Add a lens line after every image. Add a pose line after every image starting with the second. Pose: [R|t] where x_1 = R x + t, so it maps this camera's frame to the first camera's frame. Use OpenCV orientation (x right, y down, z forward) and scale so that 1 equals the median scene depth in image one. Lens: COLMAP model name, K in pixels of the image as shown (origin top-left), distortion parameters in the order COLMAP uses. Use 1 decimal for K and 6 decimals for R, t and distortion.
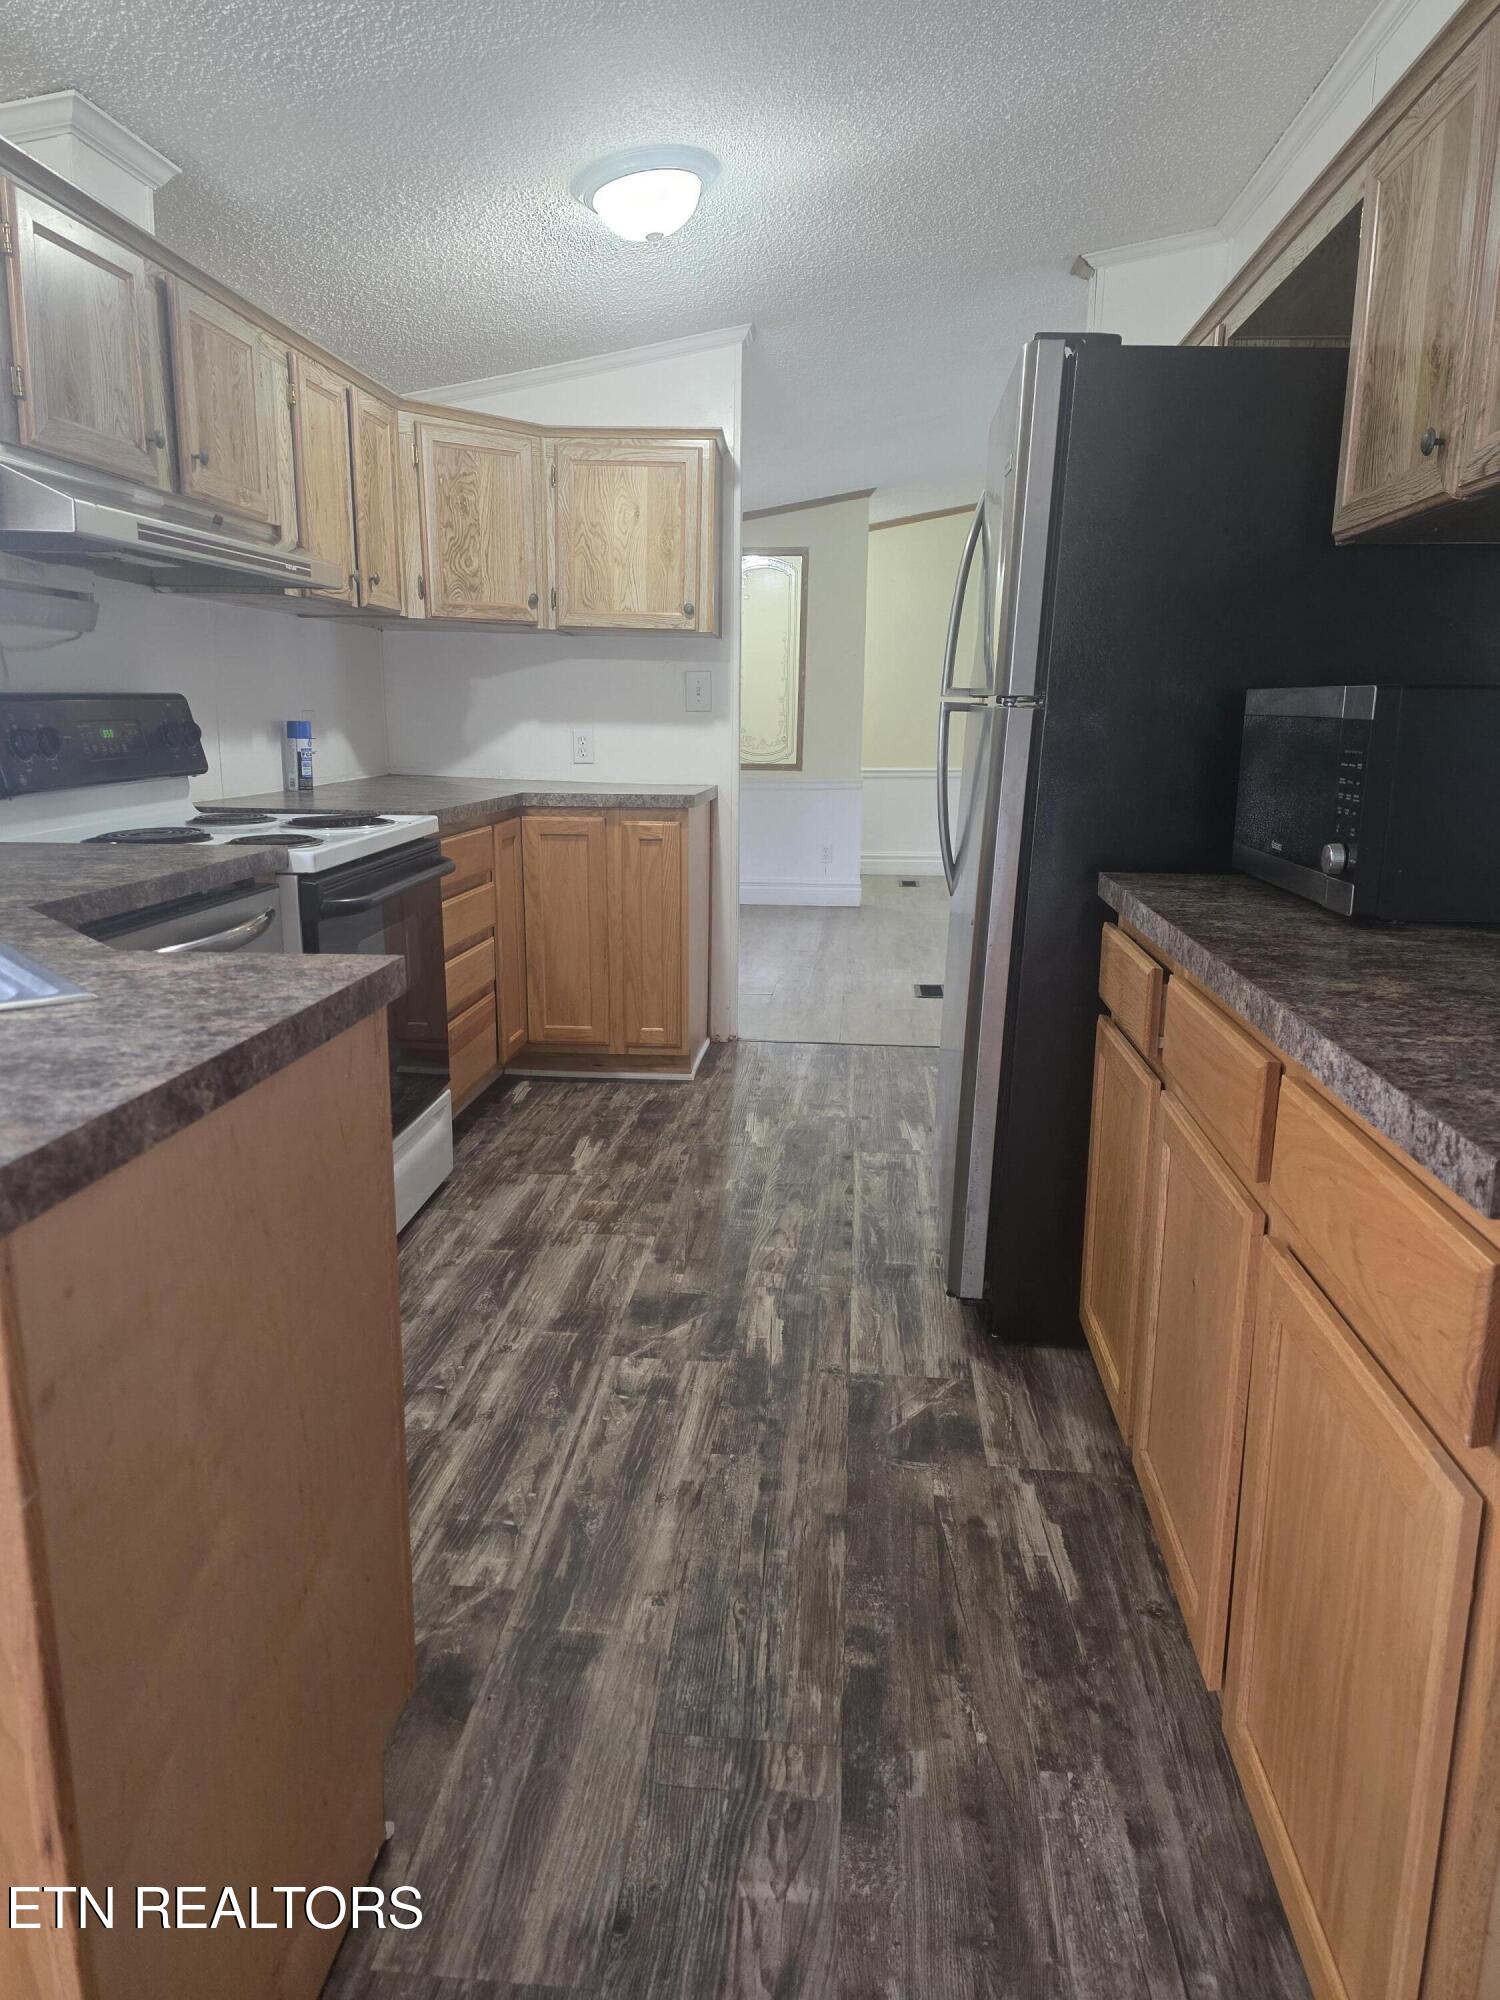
lens RADIAL K [[1345.2, 0, 752.2], [0, 1345.2, 998.6], [0, 0, 1]] dist [0.024066, -0.003006]
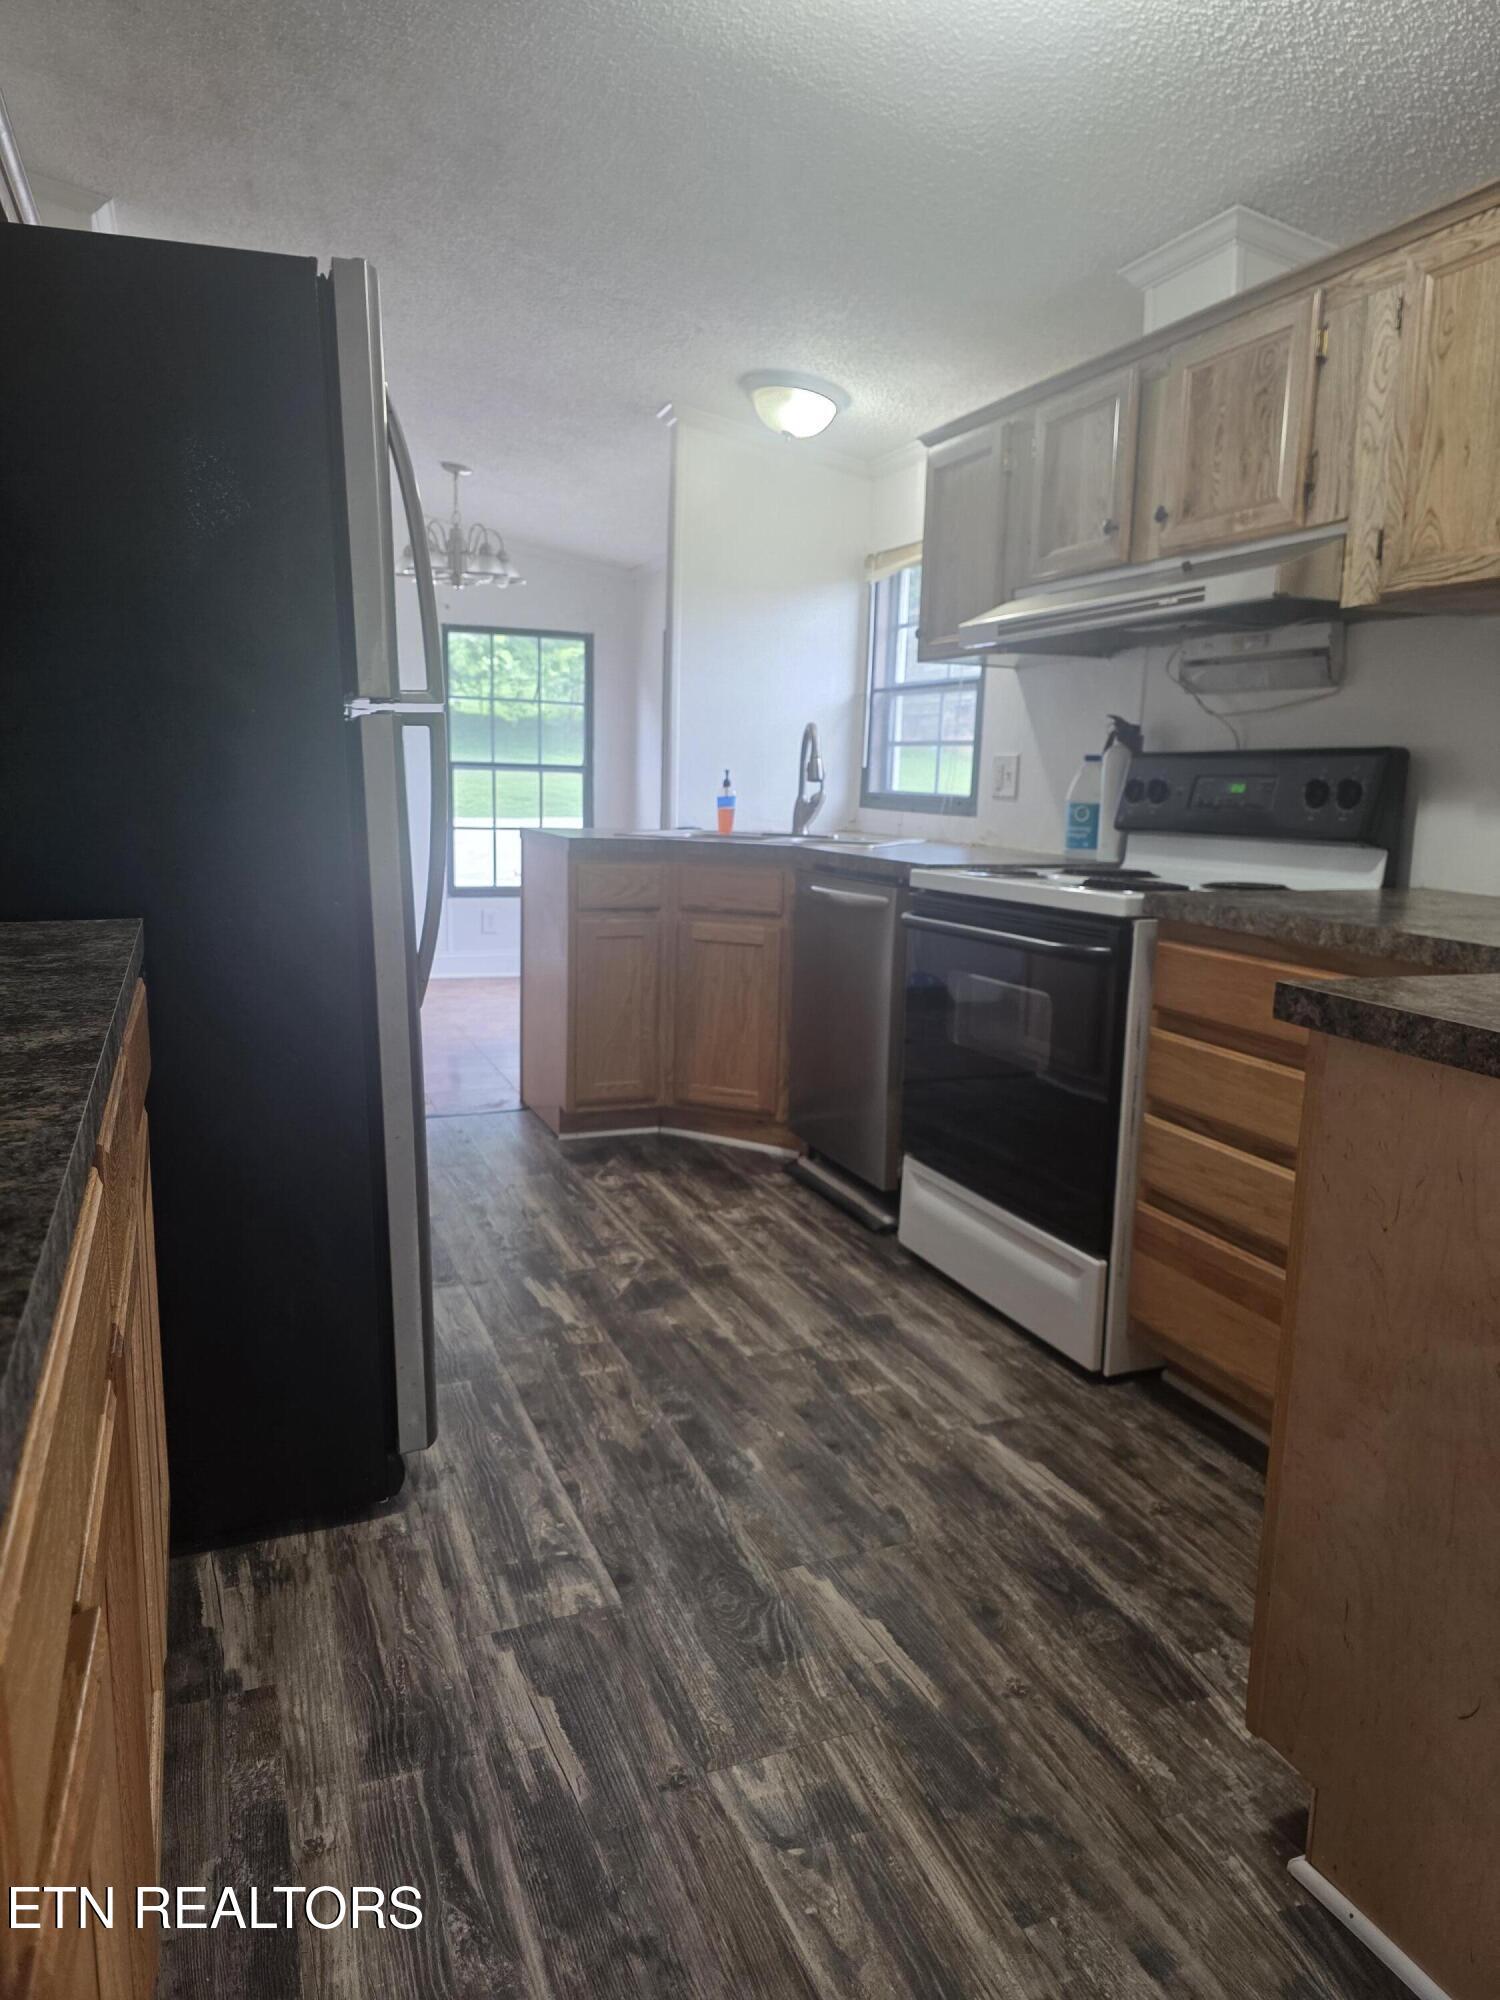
lens RADIAL K [[1345.2, 0, 750.0], [0, 1345.2, 1002.5], [0, 0, 1]] dist [0.024066, -0.003006]
pose [[-0.895215, 0.044231, -0.443433, 0.287970], [-0.125534, 0.929735, 0.346171, -0.319807], [0.427587, 0.365564, -0.826760, 1.585492]]
